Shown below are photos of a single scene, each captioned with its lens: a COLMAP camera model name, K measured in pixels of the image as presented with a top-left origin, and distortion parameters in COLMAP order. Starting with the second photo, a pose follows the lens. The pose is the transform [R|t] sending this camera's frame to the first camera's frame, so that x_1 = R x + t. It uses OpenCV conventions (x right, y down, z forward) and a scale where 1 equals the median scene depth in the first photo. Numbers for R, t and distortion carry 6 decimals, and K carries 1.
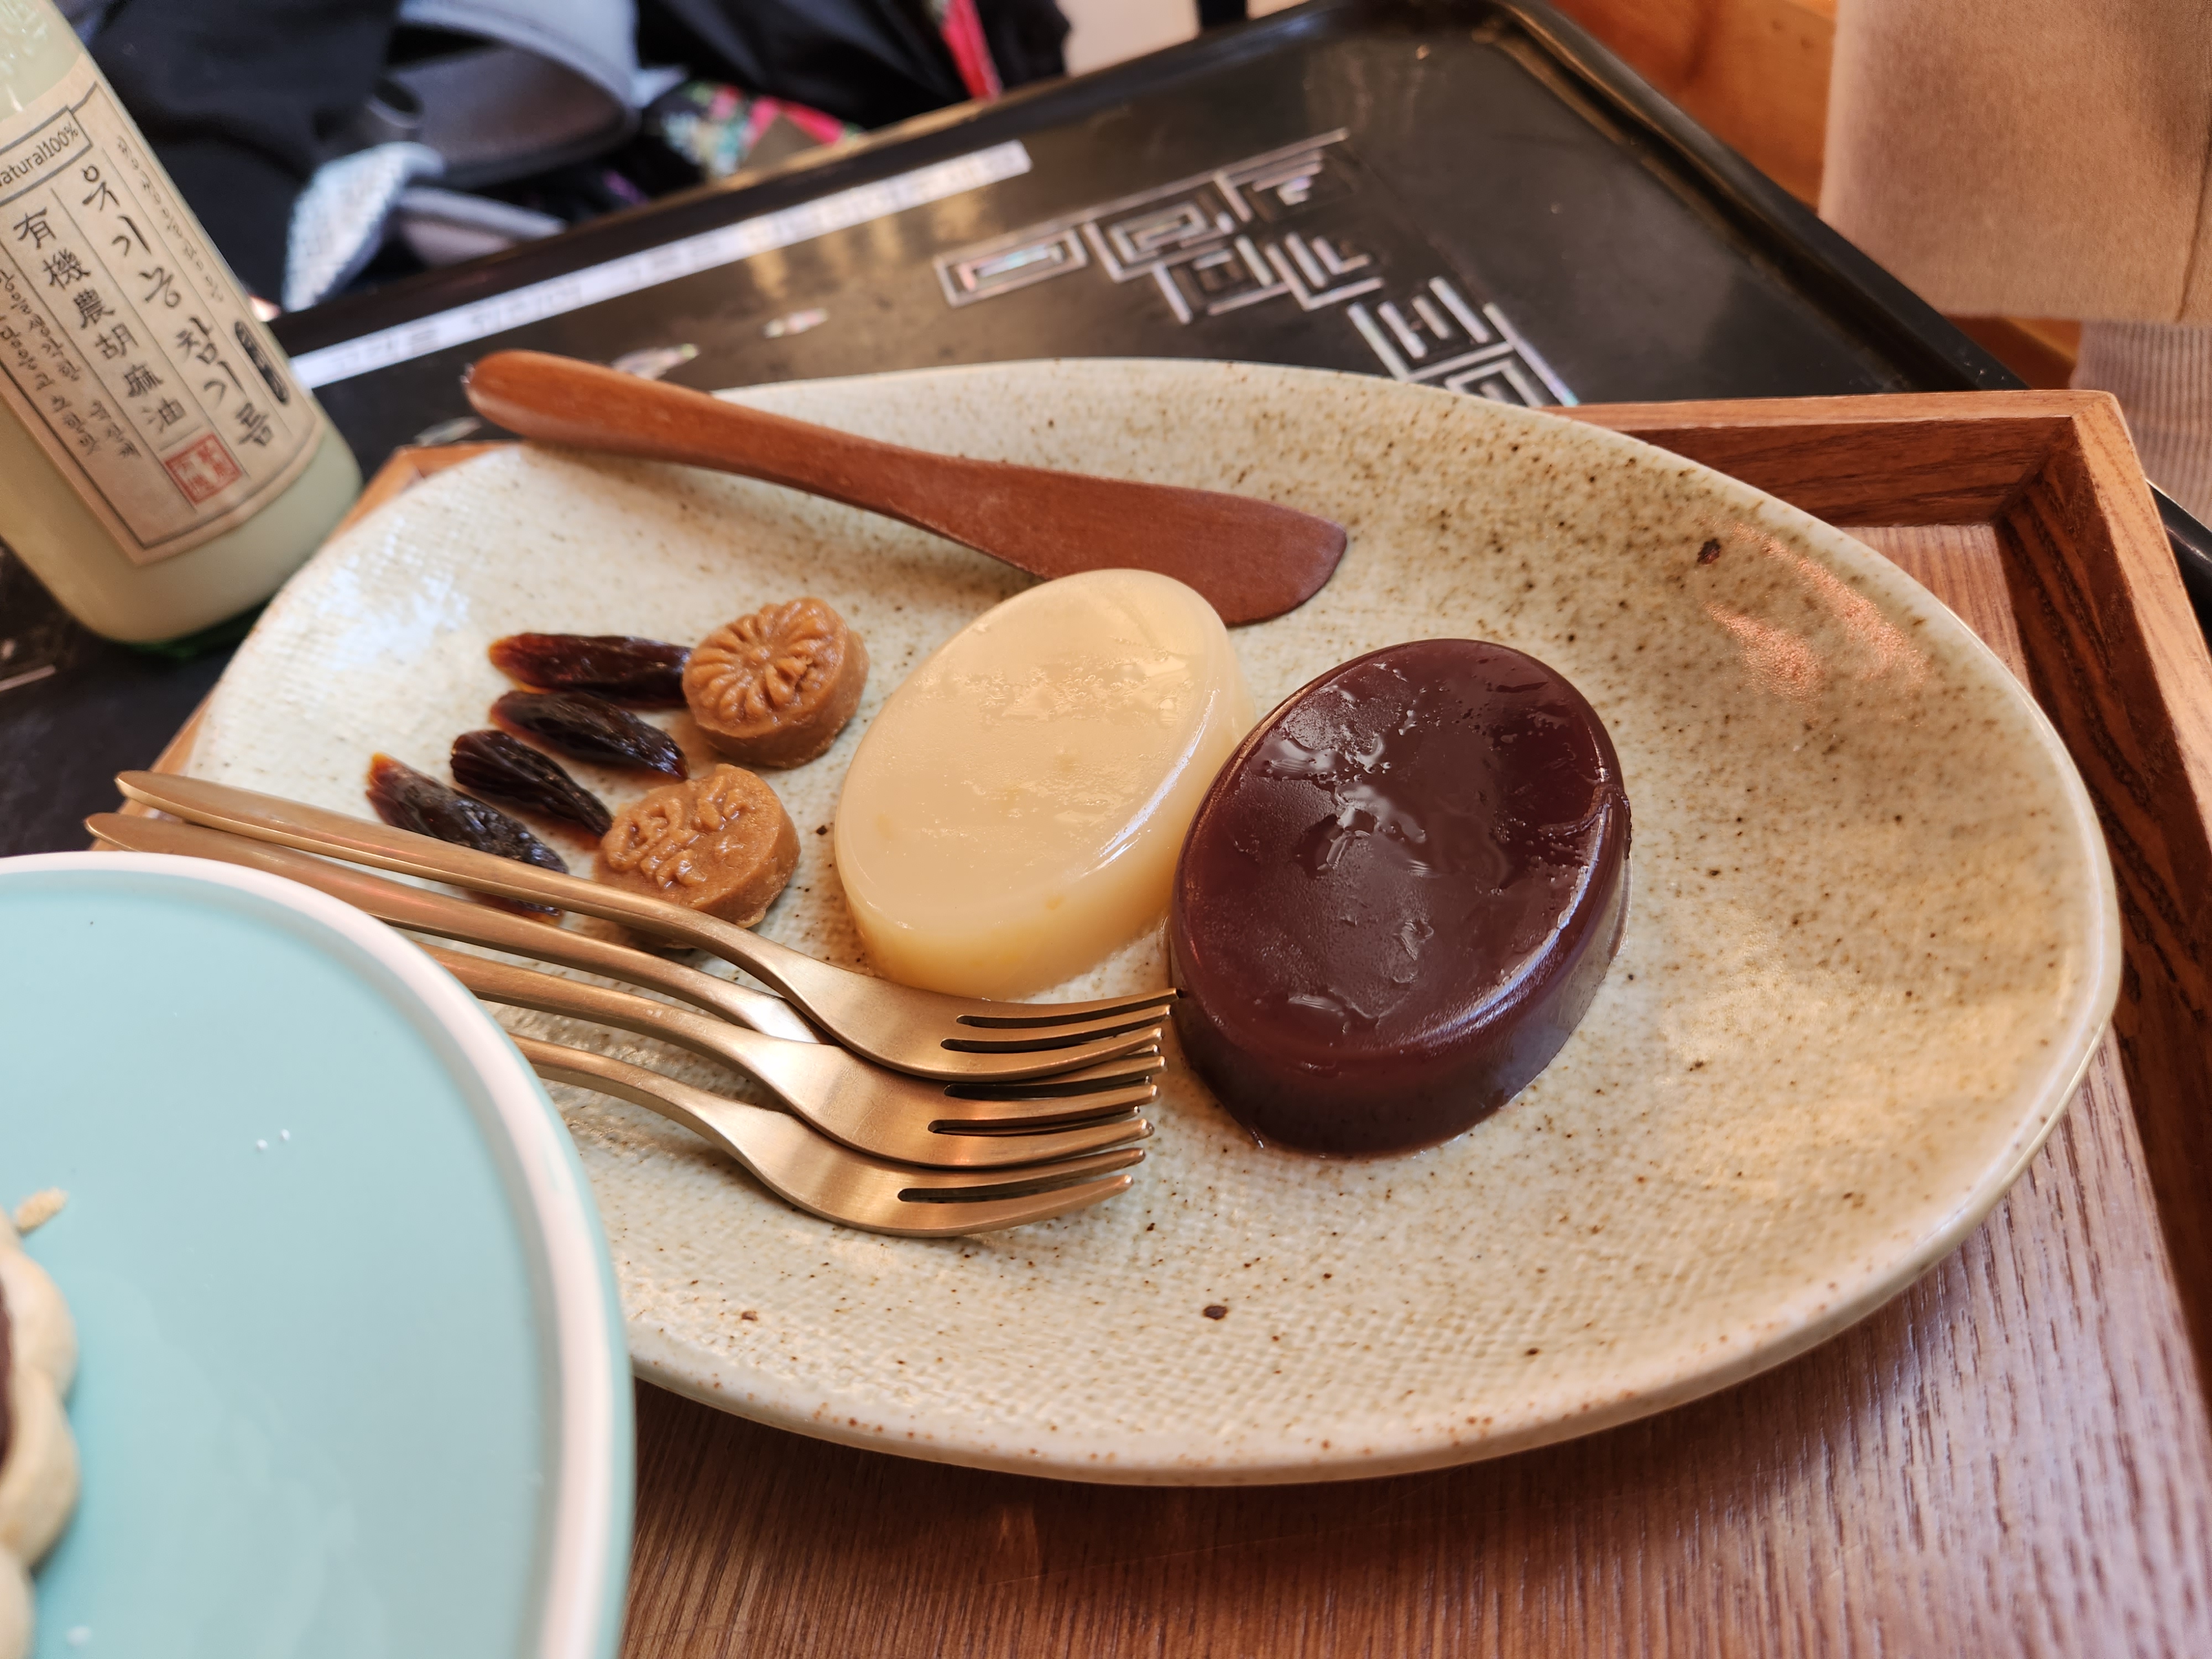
lens RADIAL K [[1695.6, 0, 1106.0], [0, 1695.6, 829.5], [0, 0, 1]] dist [0.086852, -0.075866]
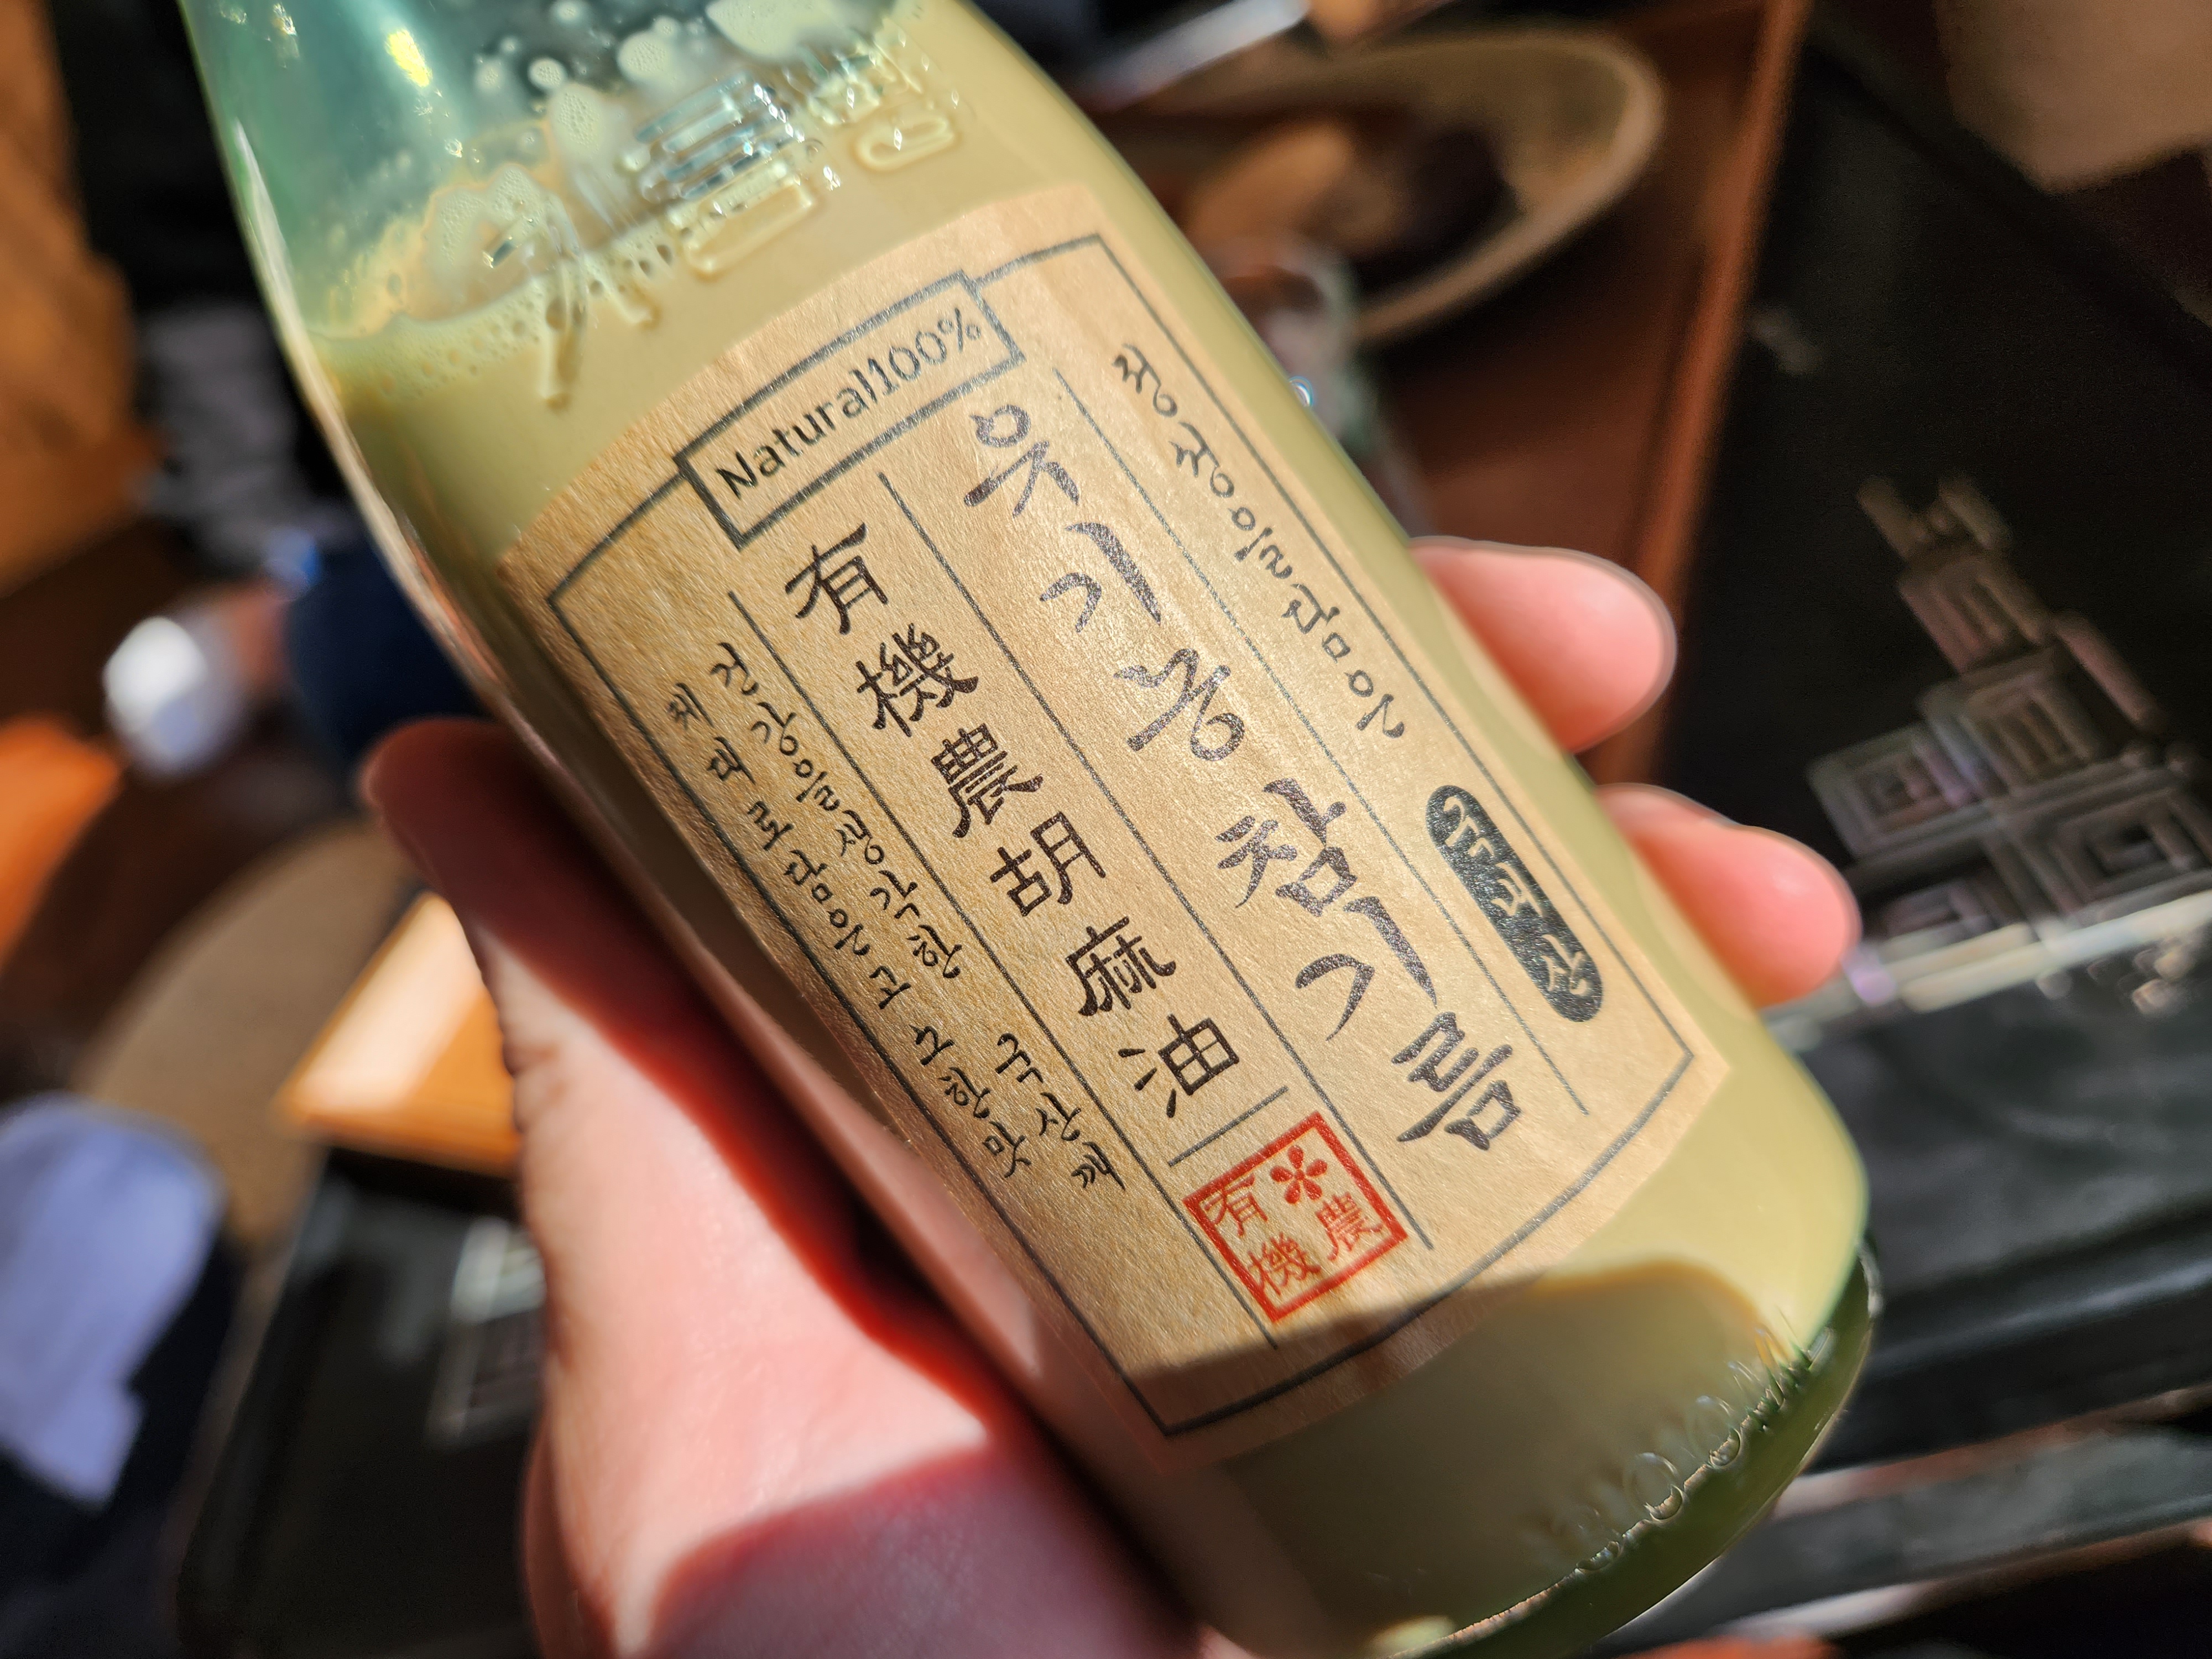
lens RADIAL K [[1695.6, 0, 1106.0], [0, 1695.6, 829.5], [0, 0, 1]] dist [0.086852, -0.075866]
pose [[0.542229, -0.137168, -0.828959, -0.285973], [-0.167719, 0.949060, -0.266748, -0.204069], [0.823321, 0.283671, 0.491602, 0.863103]]
